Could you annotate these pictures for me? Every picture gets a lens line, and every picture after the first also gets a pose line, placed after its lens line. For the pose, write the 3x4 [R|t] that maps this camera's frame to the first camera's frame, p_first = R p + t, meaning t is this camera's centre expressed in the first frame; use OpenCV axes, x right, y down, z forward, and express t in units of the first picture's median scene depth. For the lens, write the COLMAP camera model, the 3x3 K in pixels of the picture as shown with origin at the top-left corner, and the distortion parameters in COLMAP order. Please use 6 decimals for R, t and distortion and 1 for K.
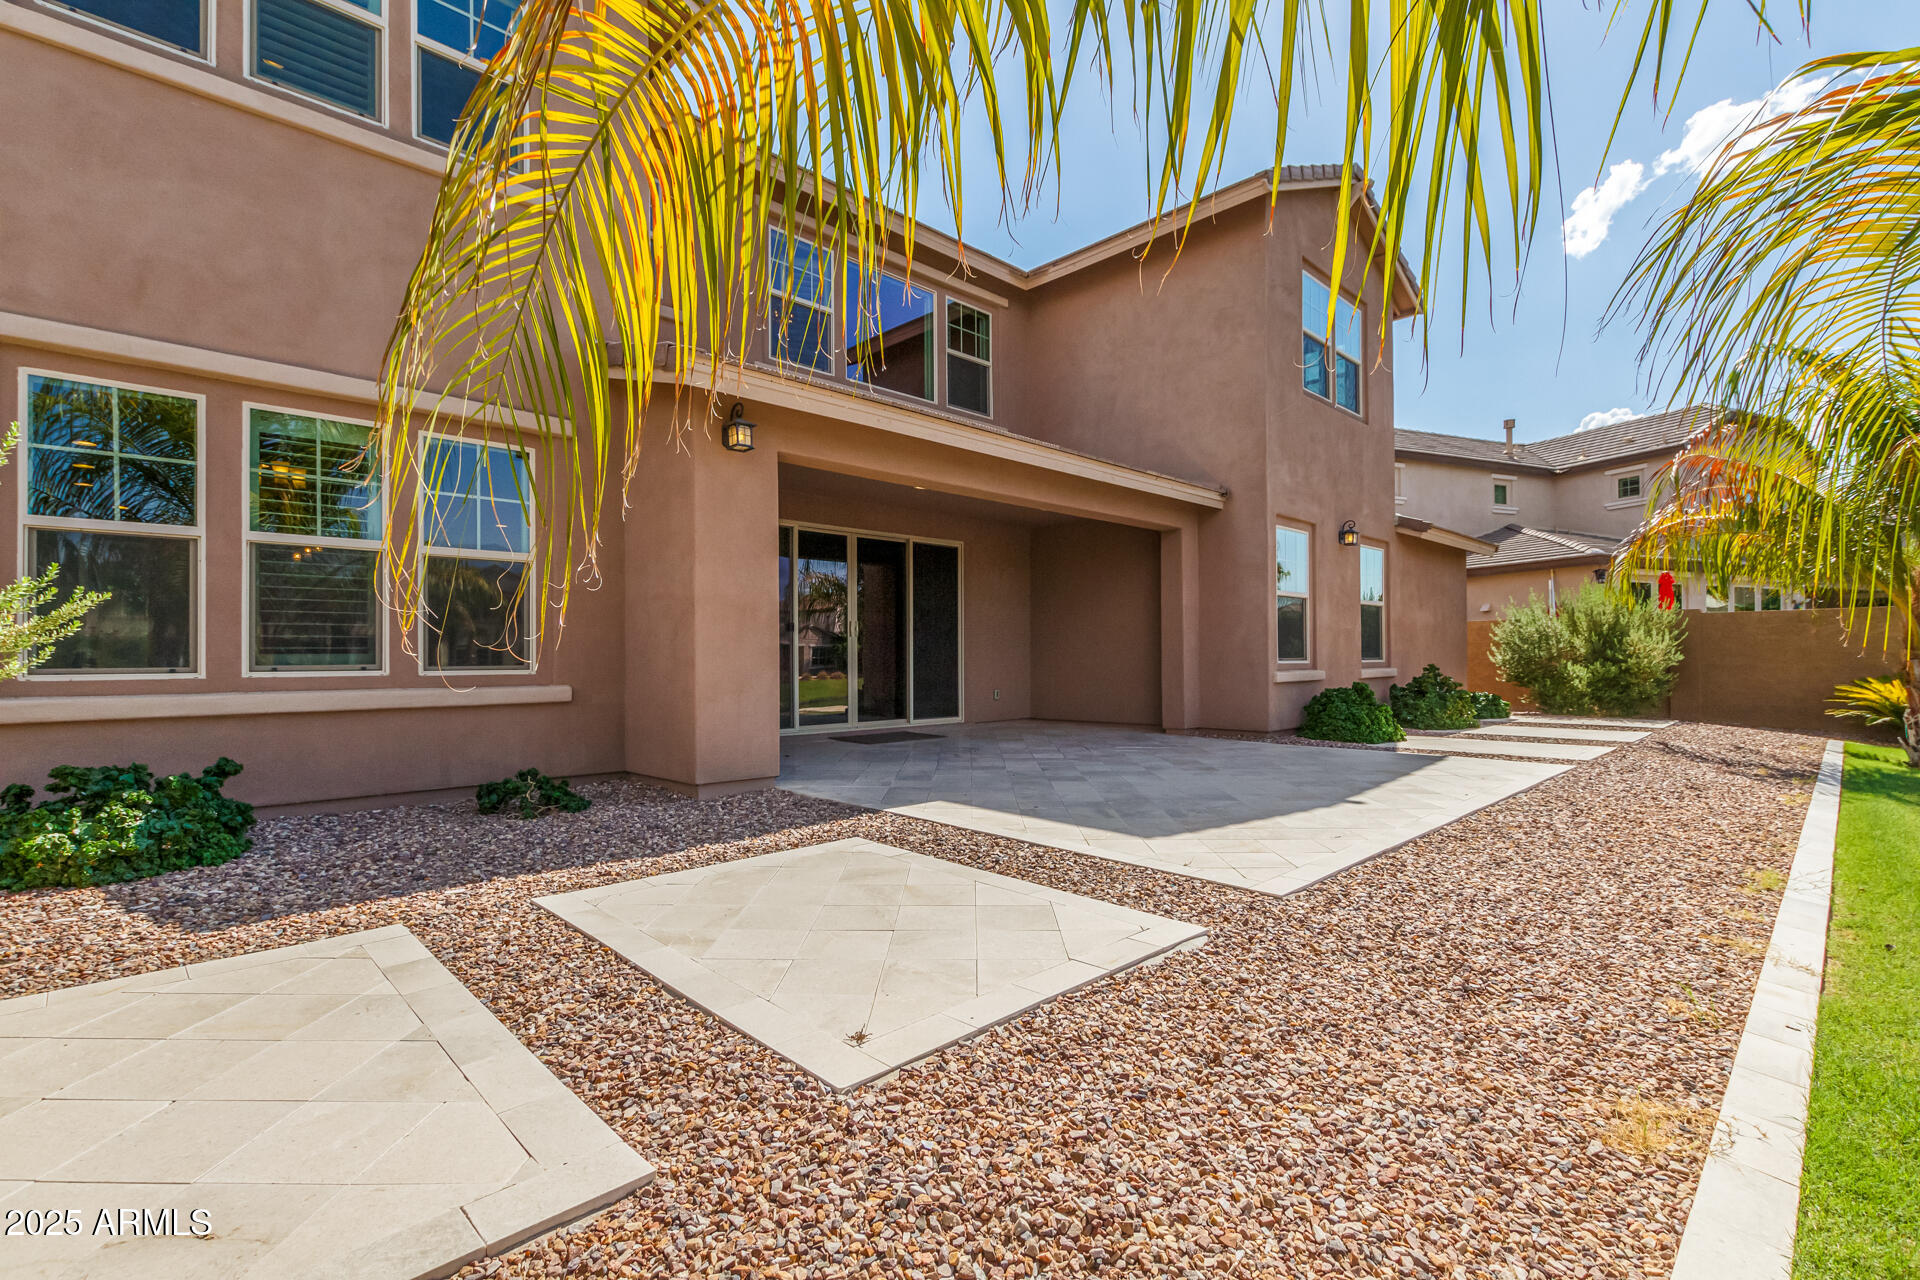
lens RADIAL K [[870.9, 0, 959.8], [0, 870.9, 641.8], [0, 0, 1]] dist [0.002928, -0.000686]
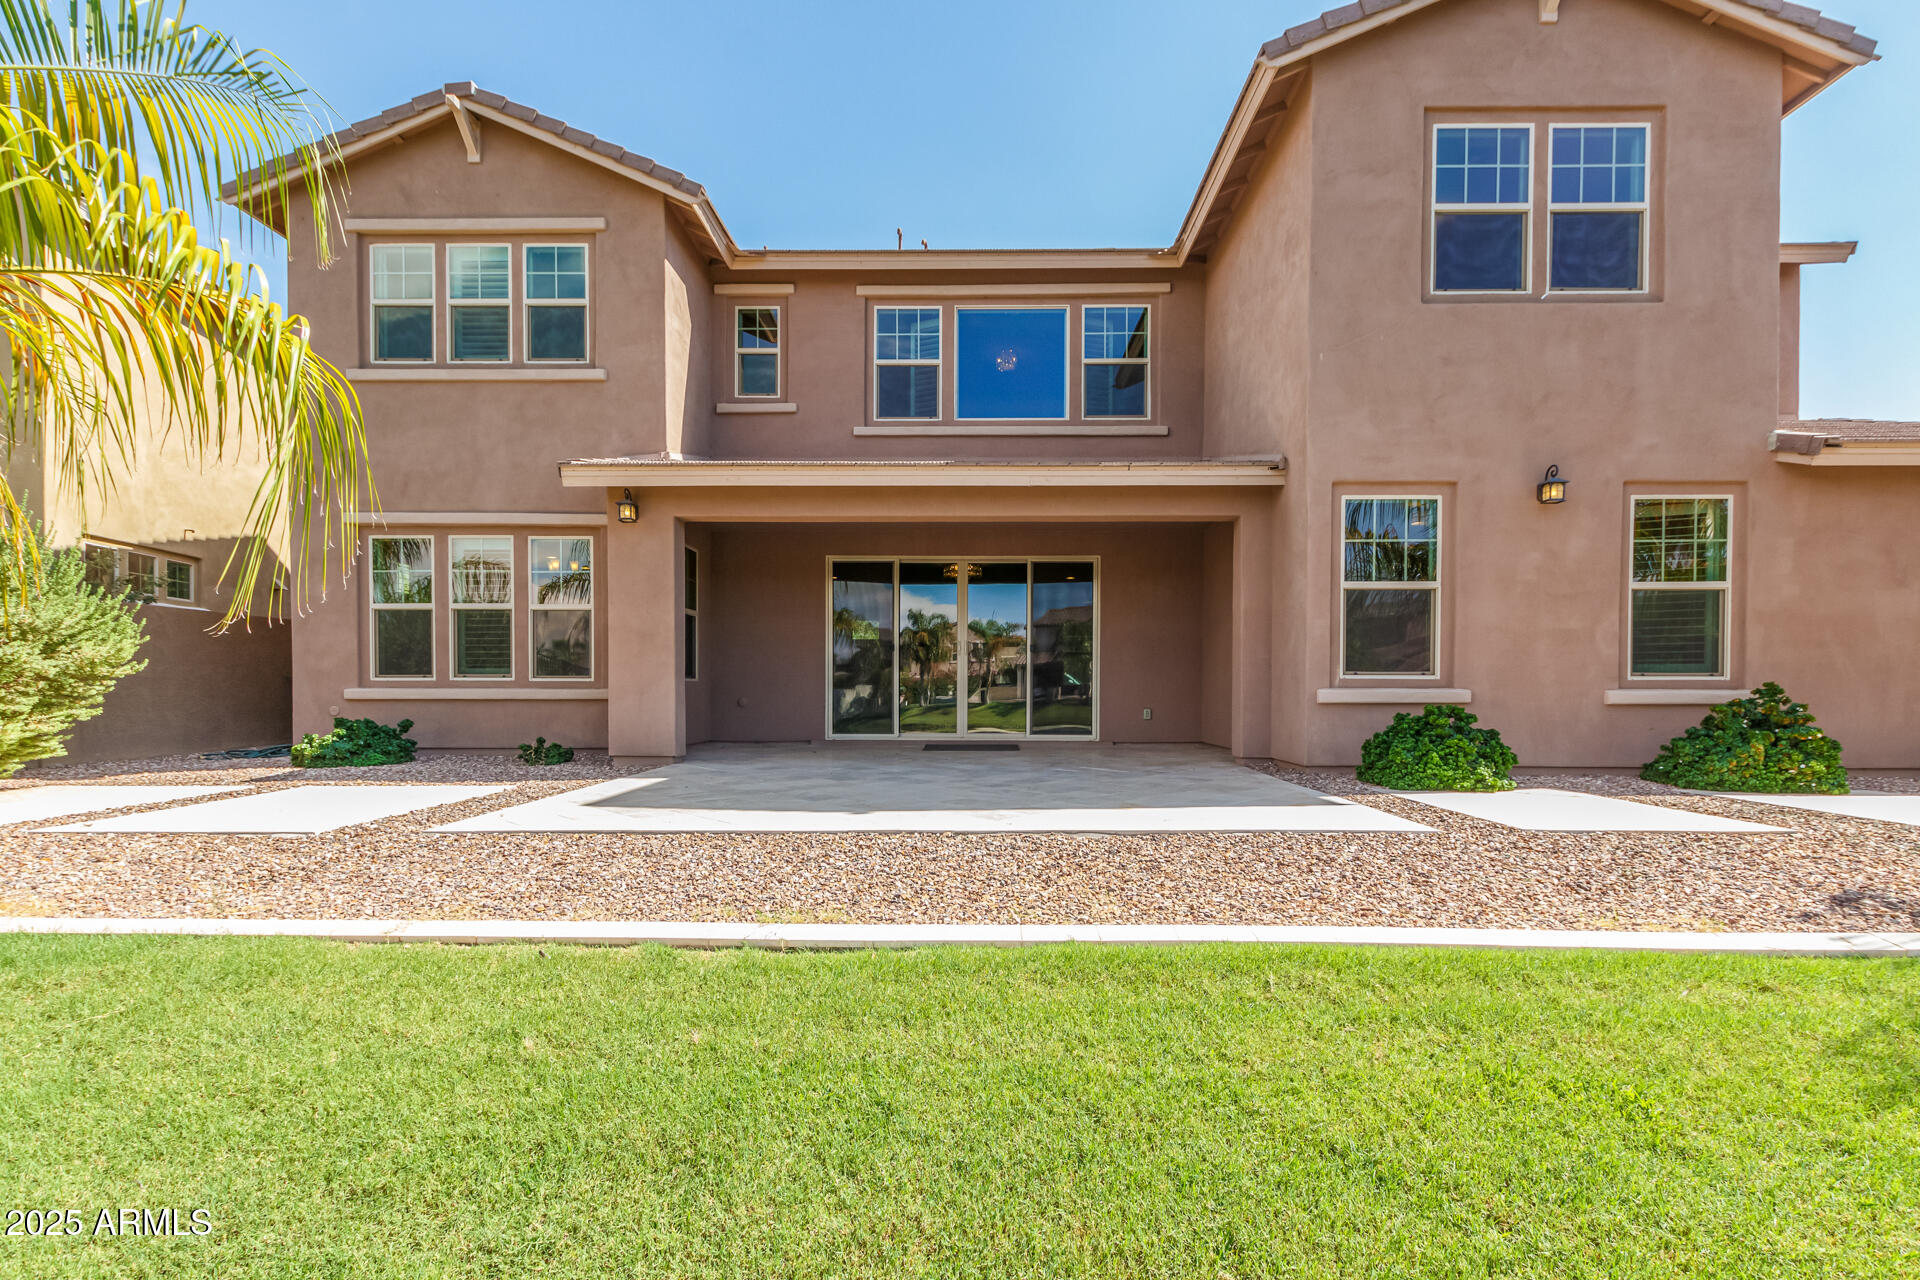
lens RADIAL K [[870.9, 0, 963.0], [0, 870.9, 696.3], [0, 0, 1]] dist [0.002928, -0.000686]
pose [[0.702375, 0.013237, -0.711684, 0.678439], [0.008483, 0.999600, 0.026963, 0.017400], [0.711757, -0.024975, 0.701982, 0.231937]]
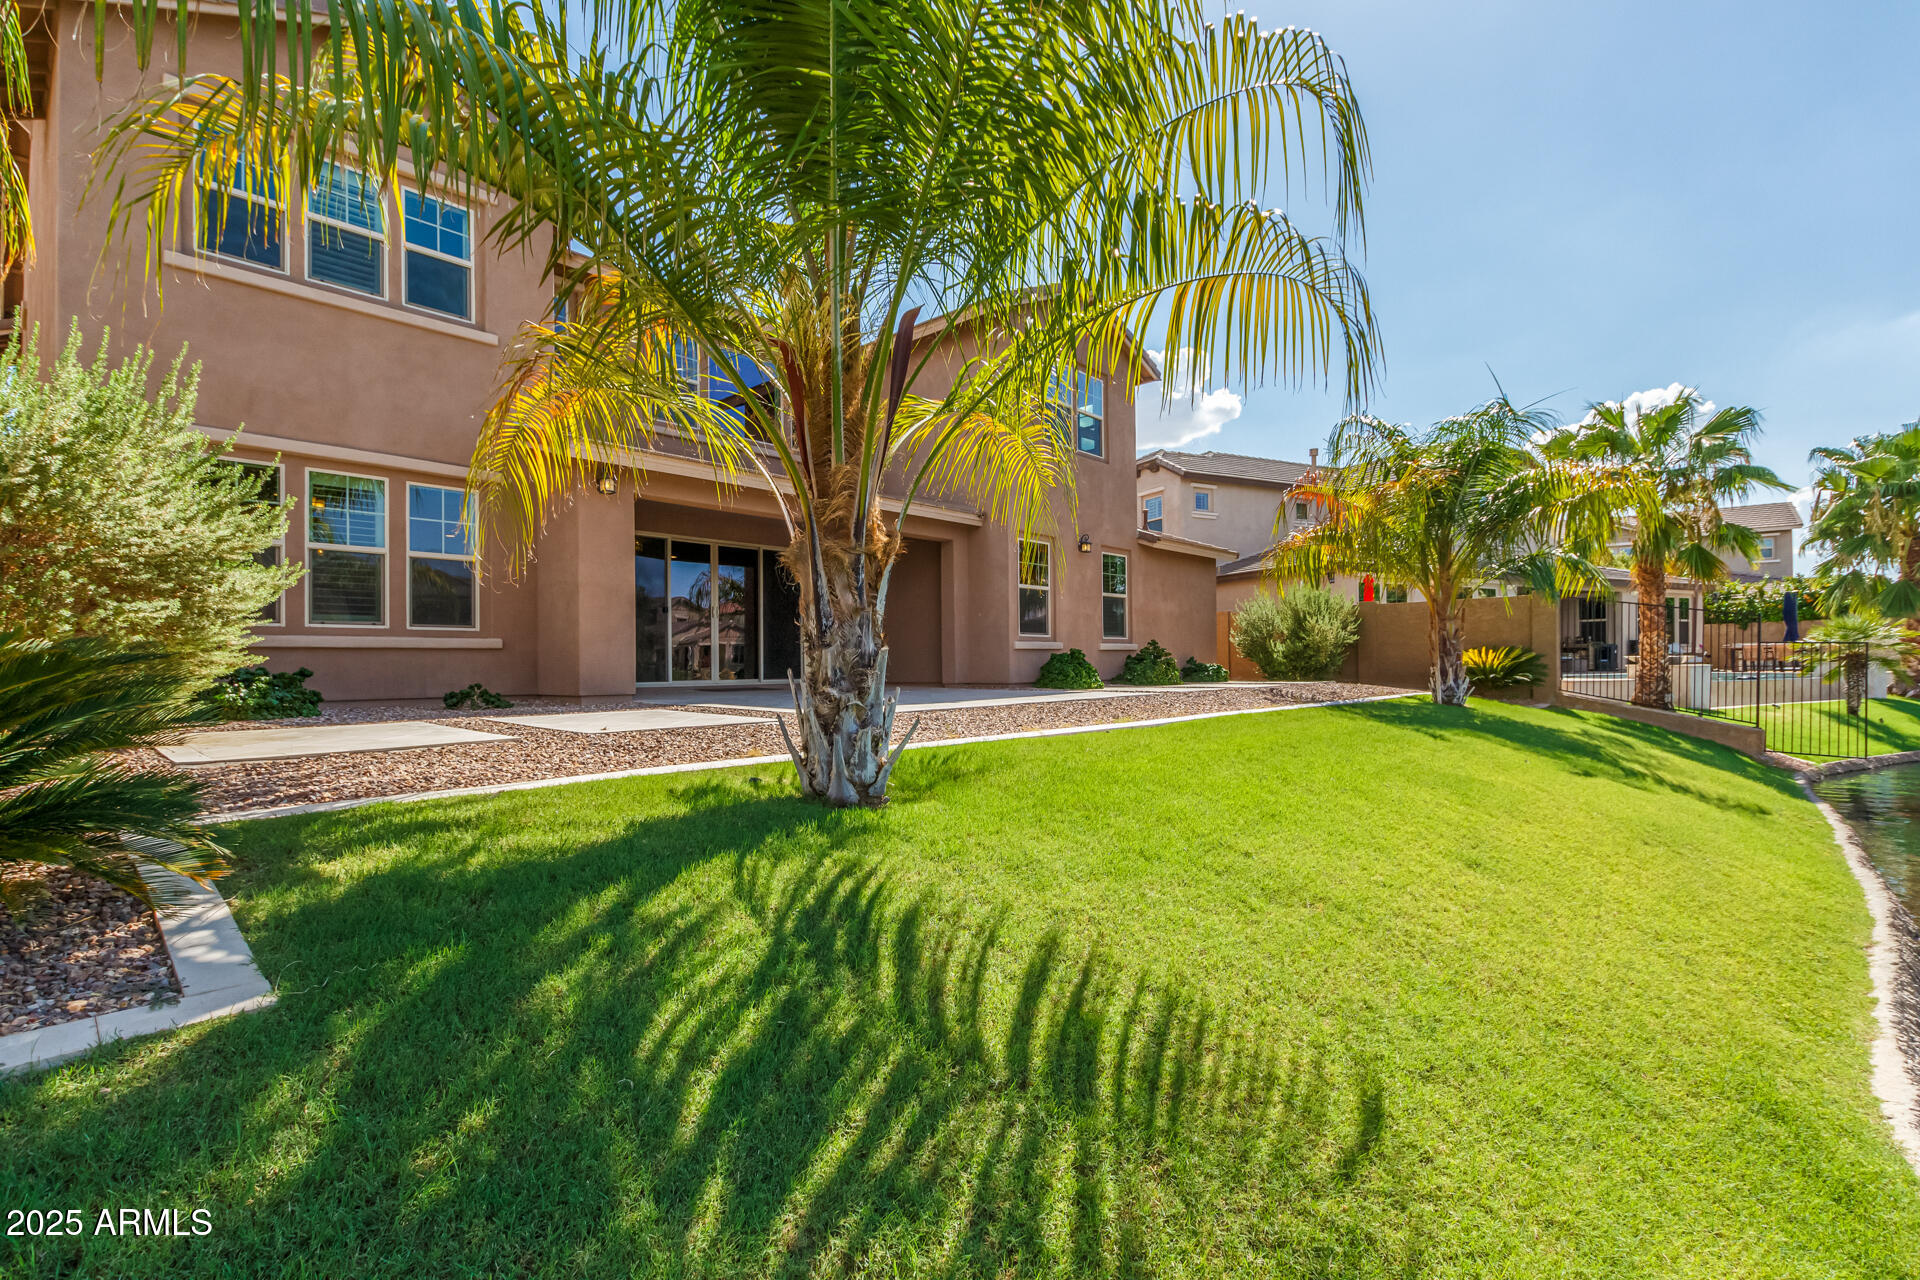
lens RADIAL K [[870.9, 0, 960.3], [0, 870.9, 645.3], [0, 0, 1]] dist [0.002928, -0.000686]
pose [[0.998392, -0.004887, 0.056479, 0.191216], [0.005257, 0.999966, -0.006394, 0.048833], [-0.056446, 0.006680, 0.998383, -0.406679]]
